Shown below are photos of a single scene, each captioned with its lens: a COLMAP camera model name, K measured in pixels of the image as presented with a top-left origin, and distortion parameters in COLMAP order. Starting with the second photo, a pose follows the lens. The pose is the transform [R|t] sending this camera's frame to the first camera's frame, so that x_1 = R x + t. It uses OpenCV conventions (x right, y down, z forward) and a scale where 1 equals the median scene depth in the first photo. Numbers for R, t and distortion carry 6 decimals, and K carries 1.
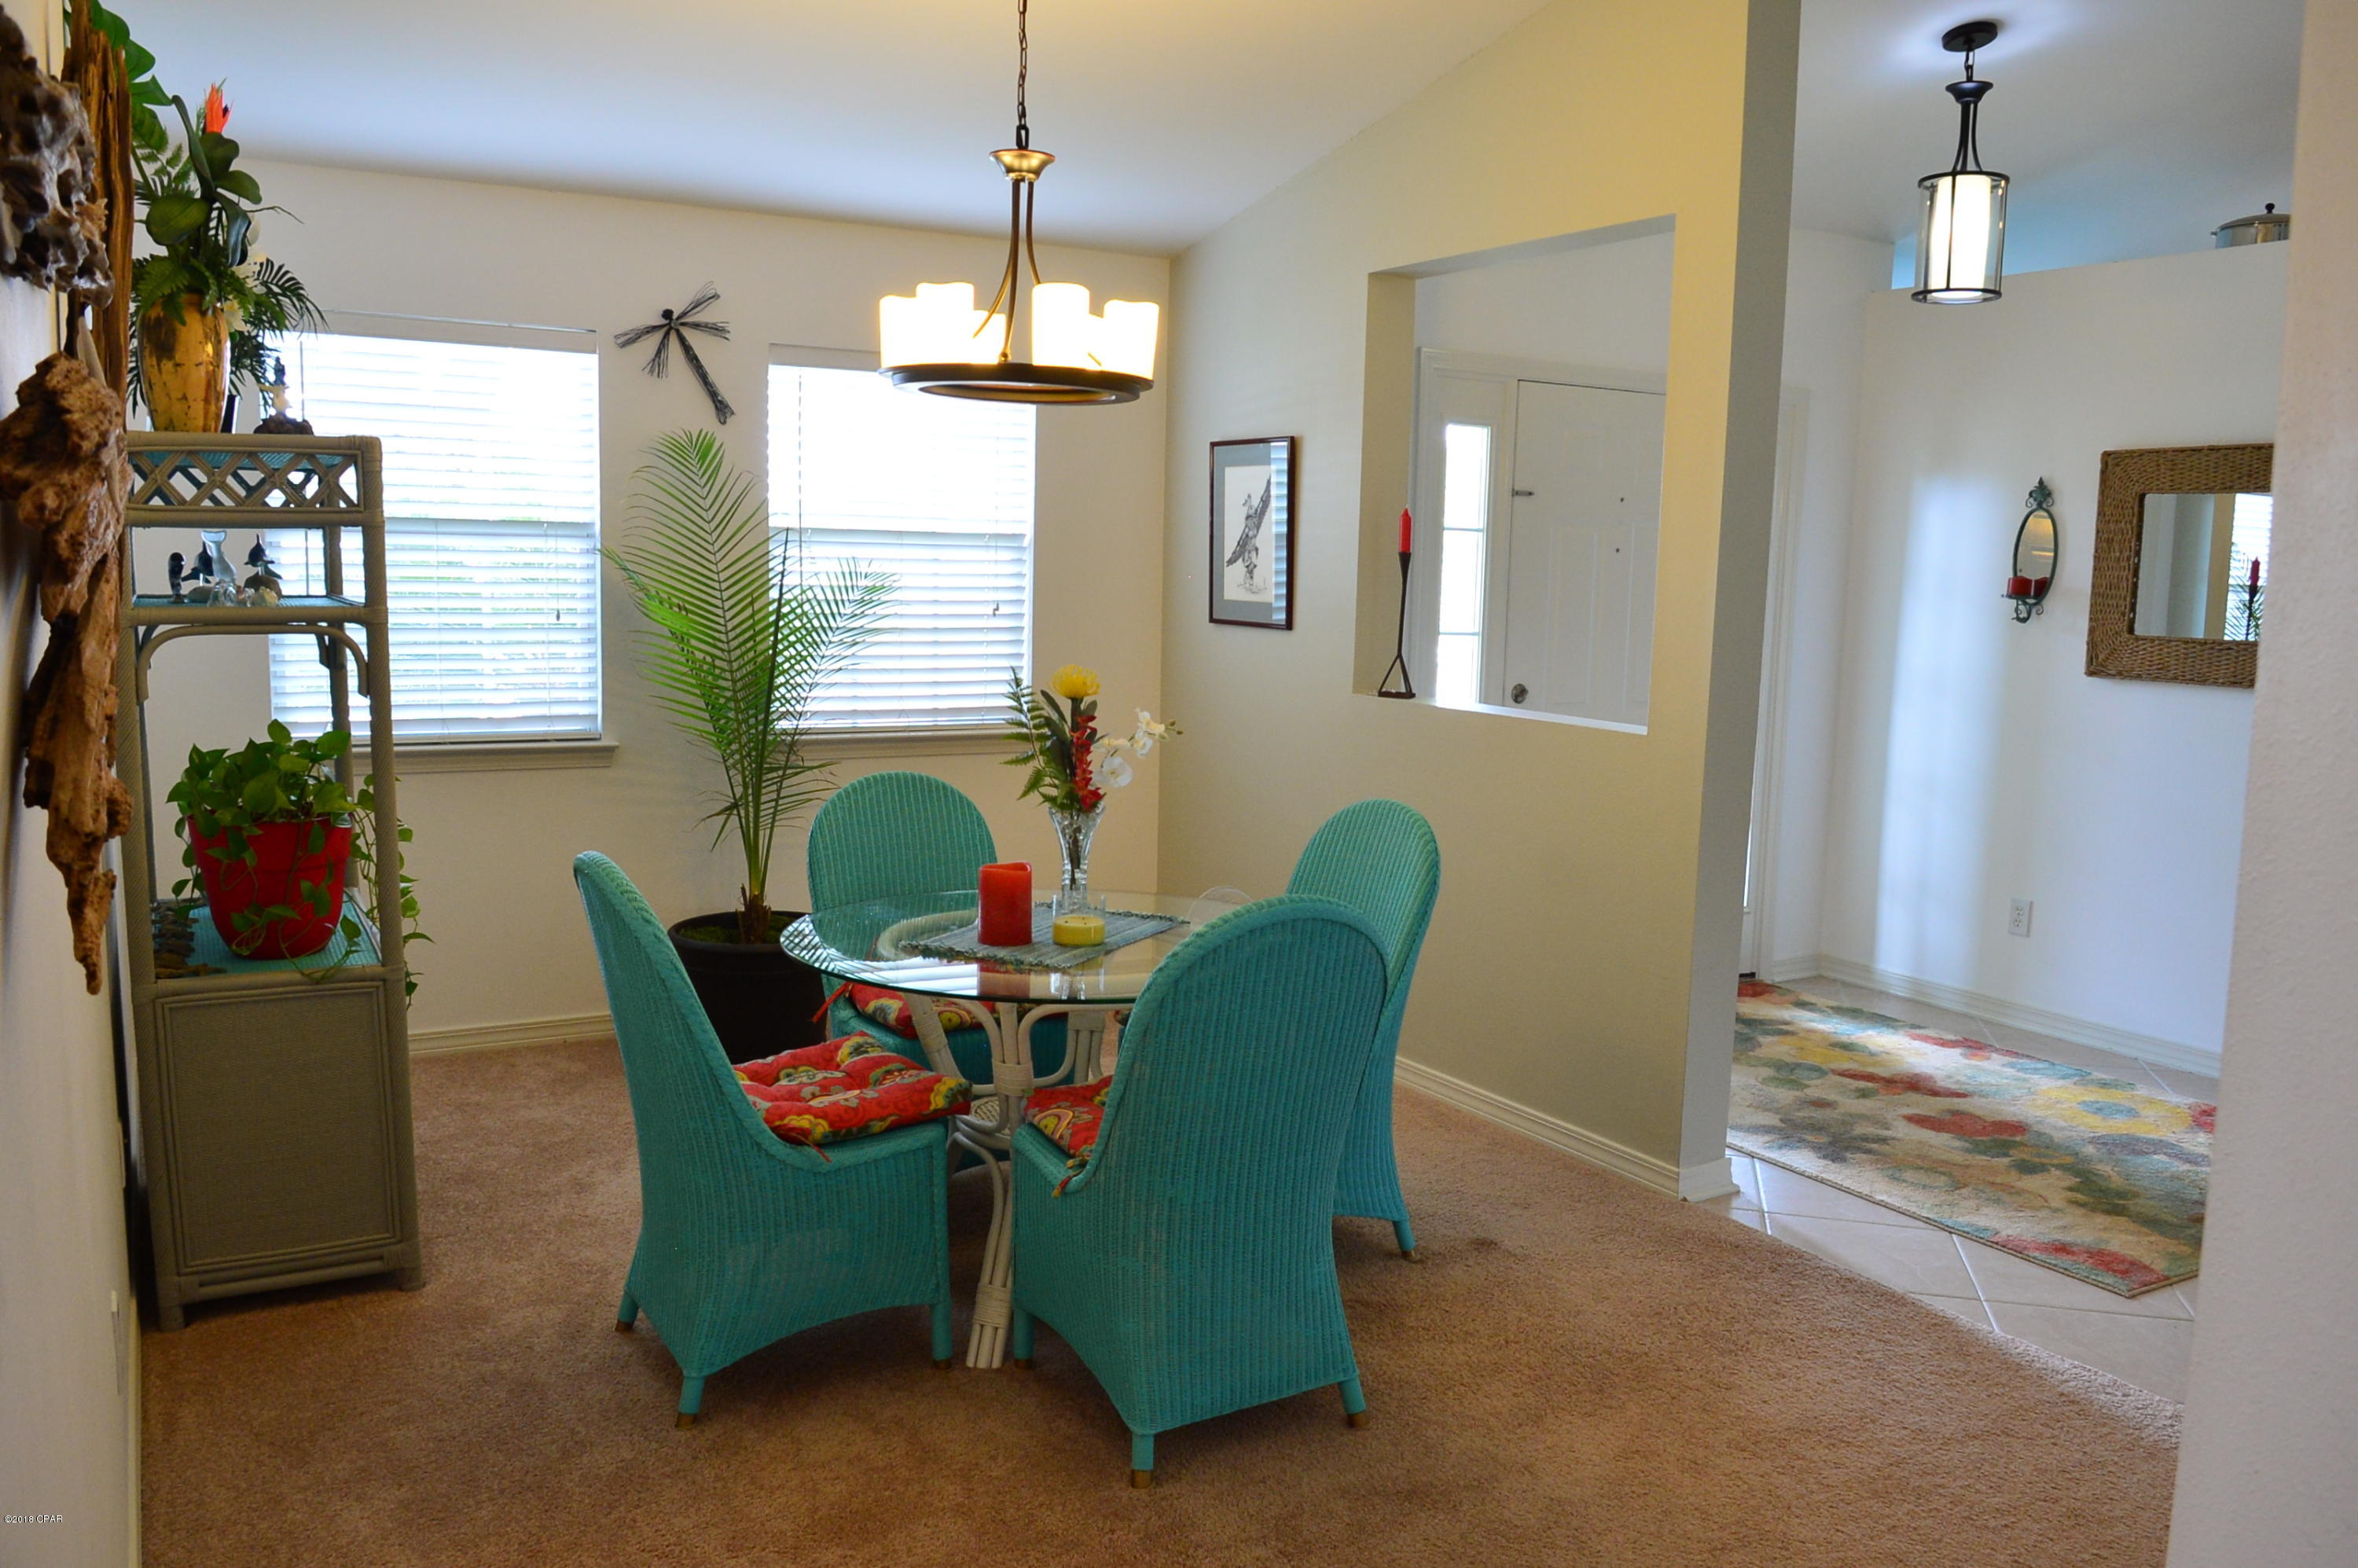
lens RADIAL K [[1815.8, 0, 1179.8], [0, 1815.8, 771.3], [0, 0, 1]] dist [-0.051263, 0.015601]
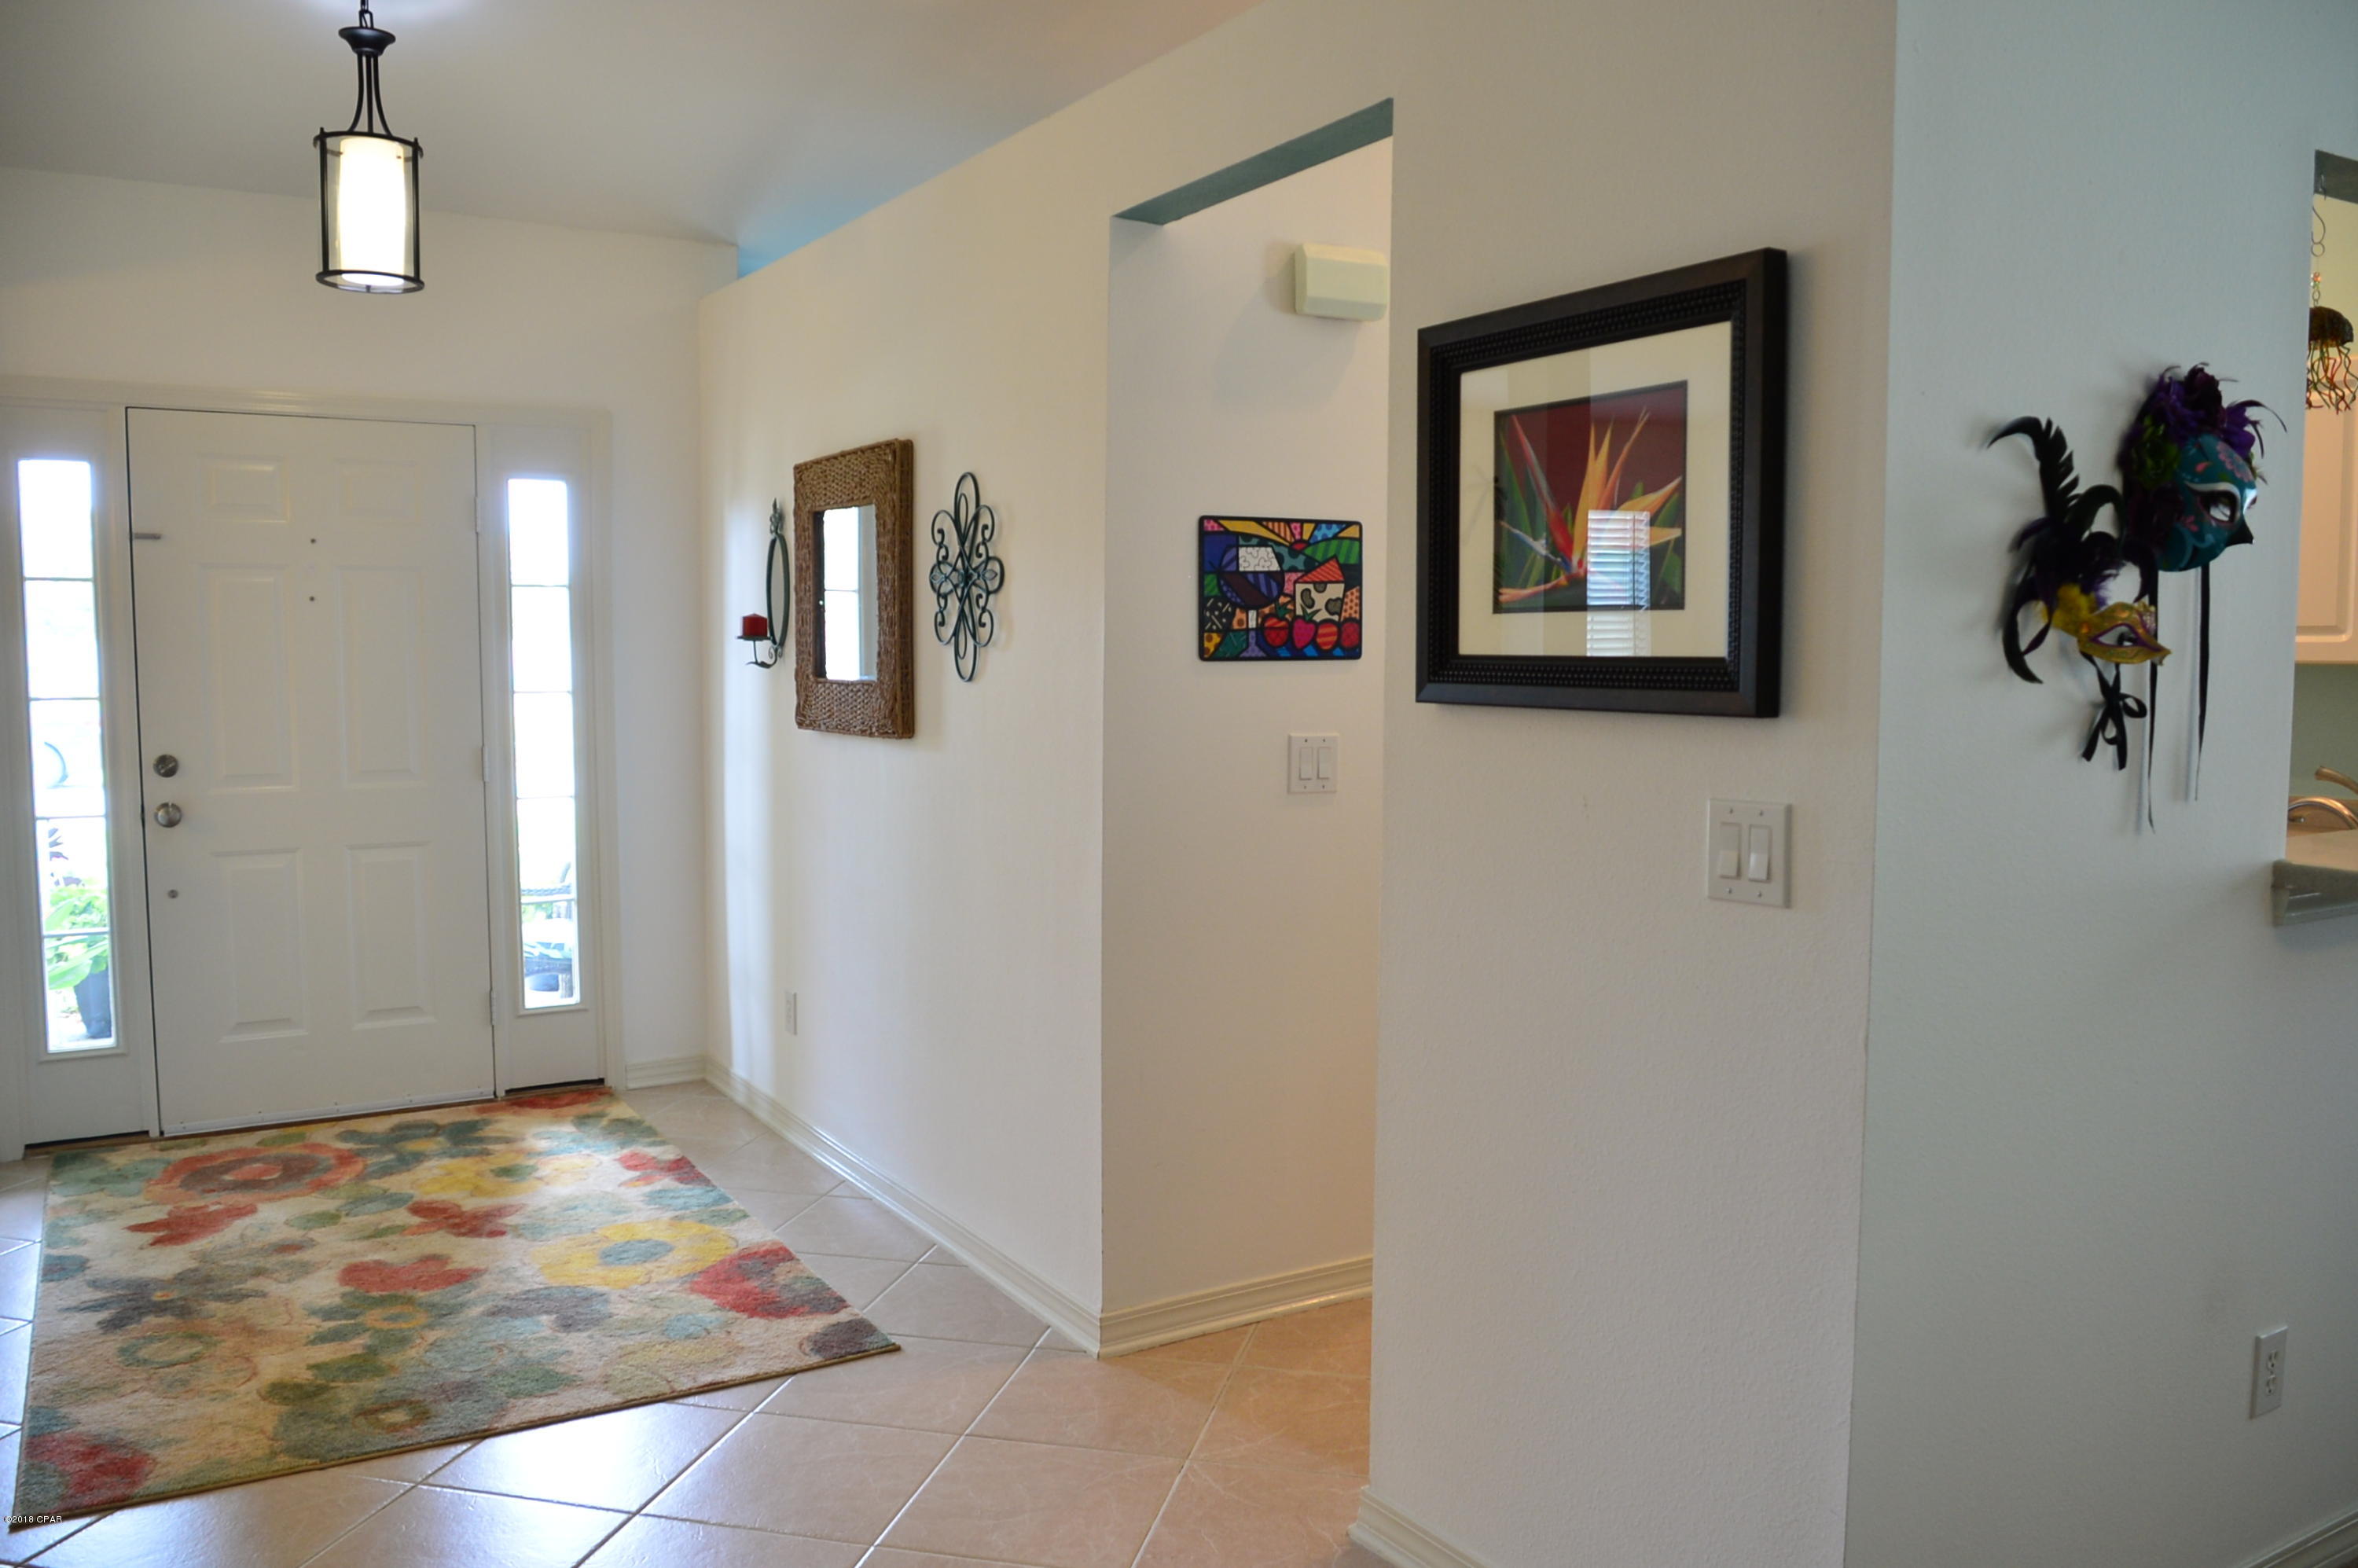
lens RADIAL K [[1815.8, 0, 1179.9], [0, 1815.8, 797.1], [0, 0, 1]] dist [-0.051263, 0.015601]
pose [[0.999650, -0.020218, 0.017043, 0.748298], [0.020632, 0.999487, -0.024487, 0.003506], [-0.016539, 0.024830, 0.999555, 0.151704]]
